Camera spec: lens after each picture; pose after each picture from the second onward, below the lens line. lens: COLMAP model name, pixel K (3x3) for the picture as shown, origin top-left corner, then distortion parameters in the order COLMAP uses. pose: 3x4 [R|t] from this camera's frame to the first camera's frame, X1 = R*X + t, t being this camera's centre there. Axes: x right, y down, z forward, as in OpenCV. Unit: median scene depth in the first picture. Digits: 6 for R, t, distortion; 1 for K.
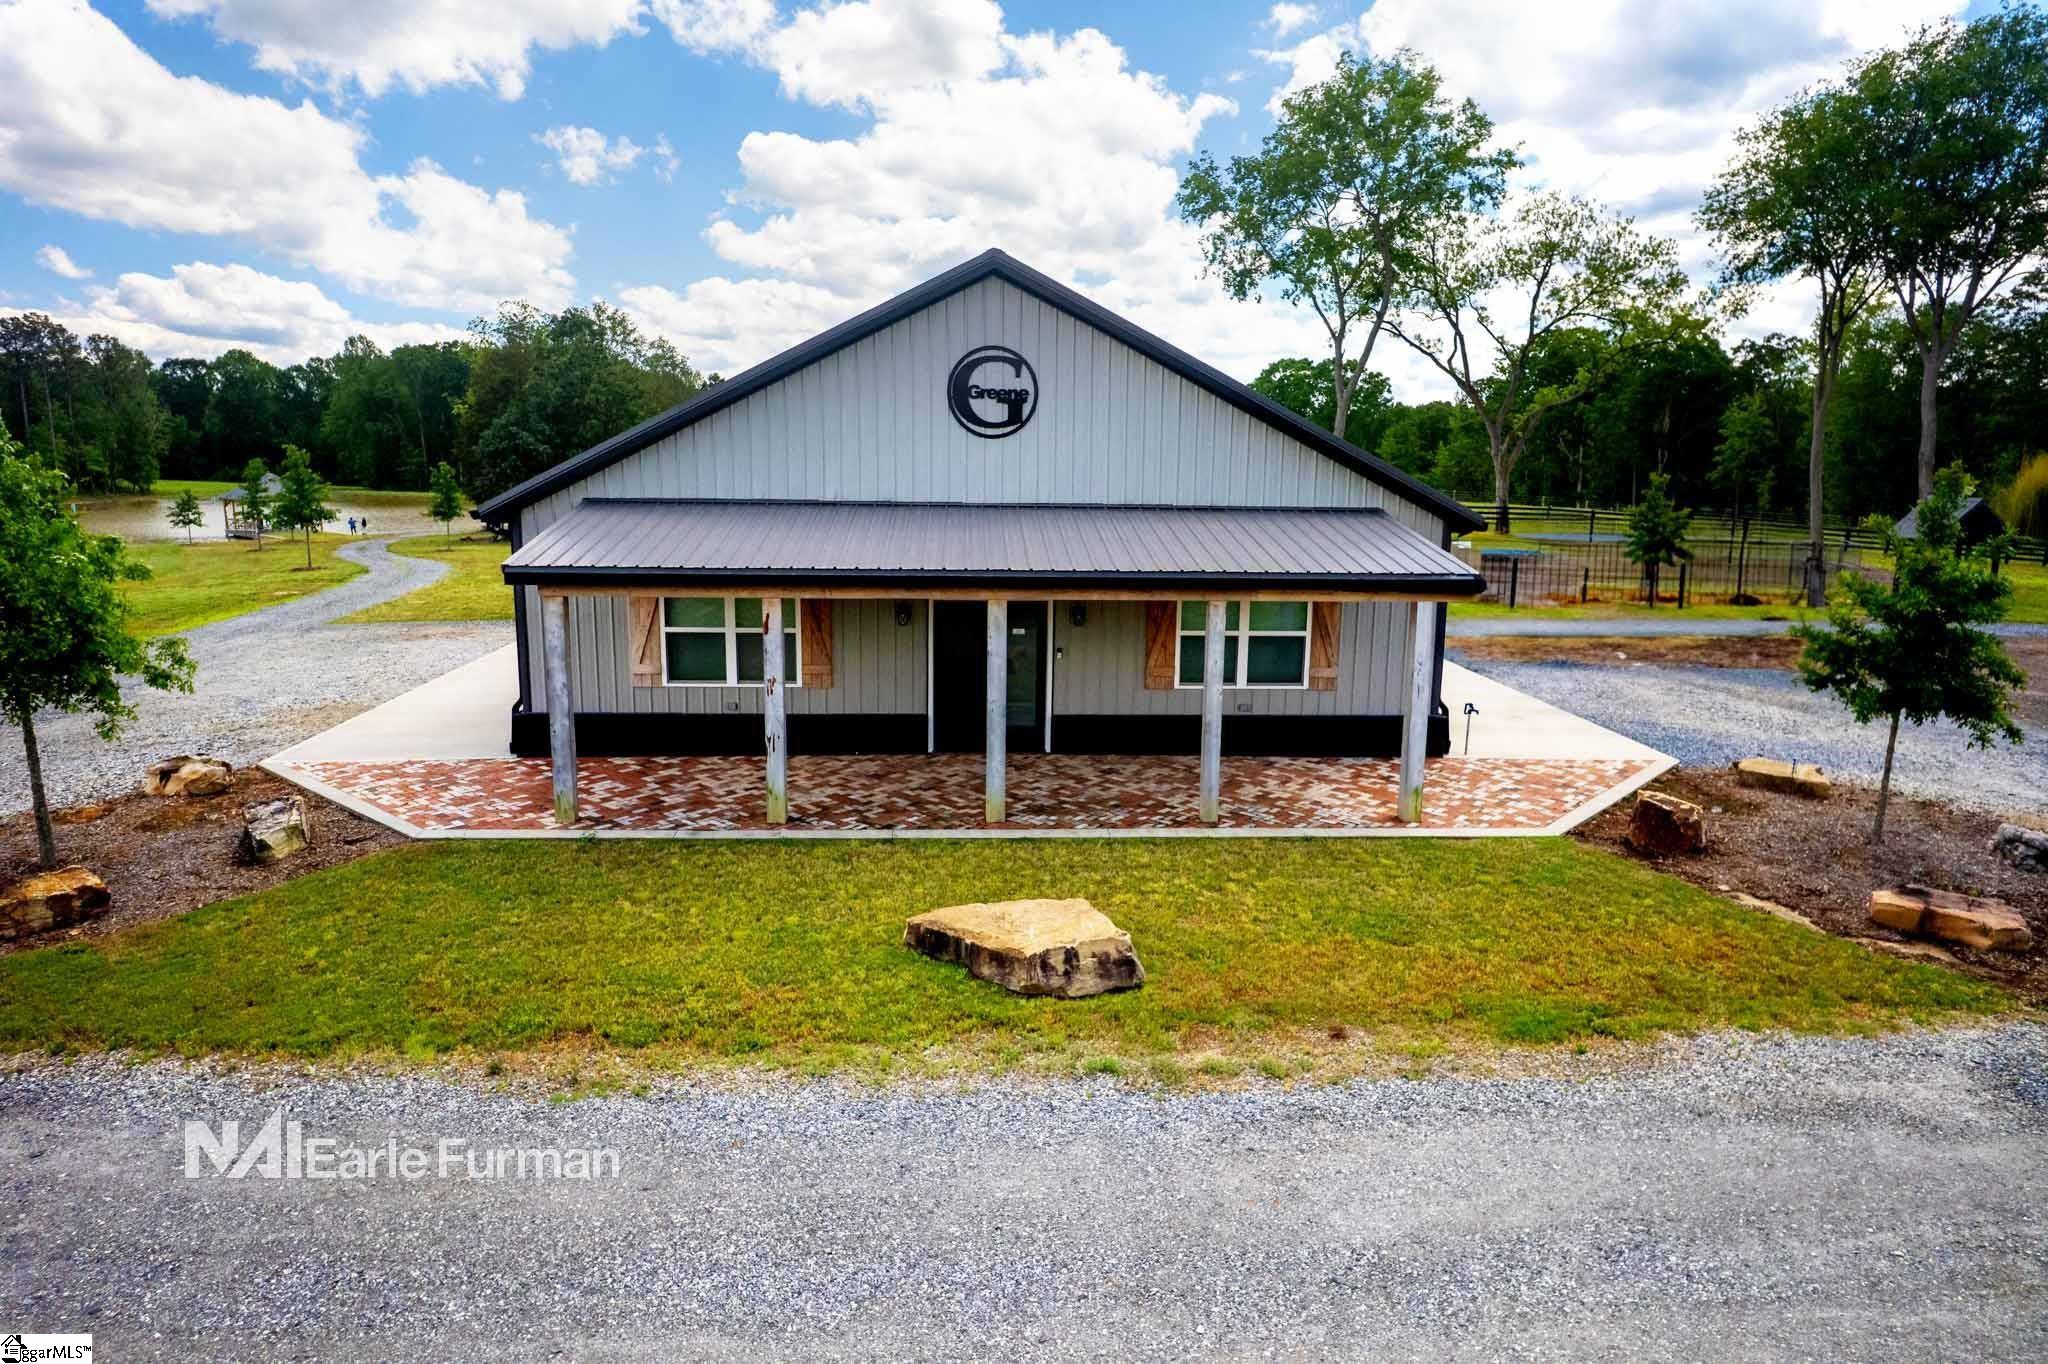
lens RADIAL K [[1363.7, 0, 1013.0], [0, 1363.7, 693.3], [0, 0, 1]] dist [-0.049503, 0.018568]
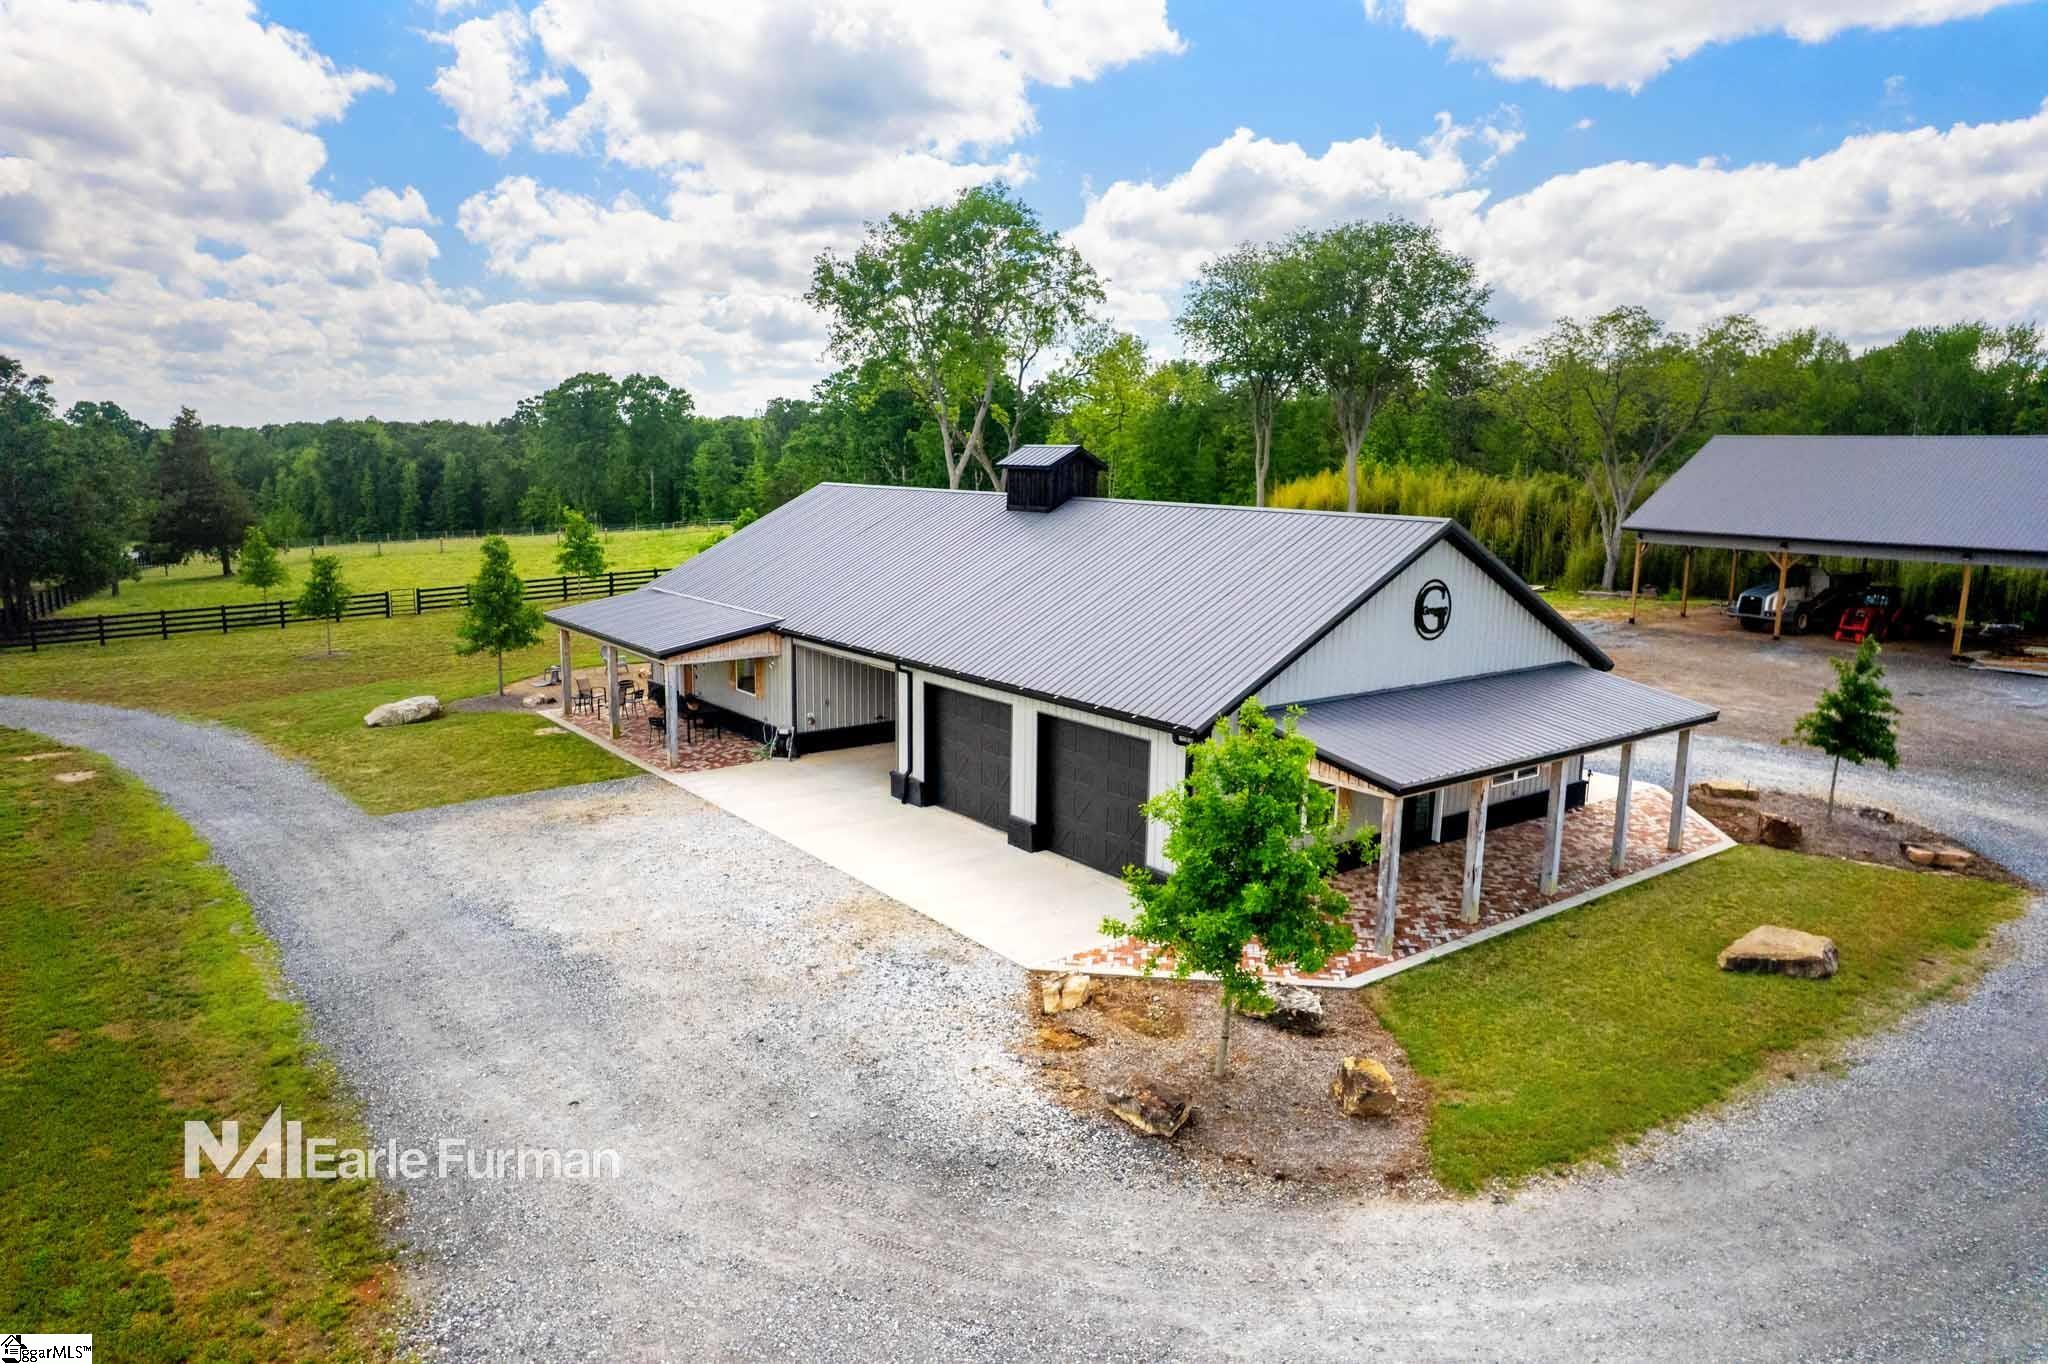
lens RADIAL K [[1363.7, 0, 1021.3], [0, 1363.7, 684.0], [0, 0, 1]] dist [-0.049503, 0.018568]
pose [[0.813939, -0.099981, 0.572282, -1.379181], [0.096135, 0.994679, 0.037046, -0.265921], [-0.572941, 0.024863, 0.819219, 0.048241]]
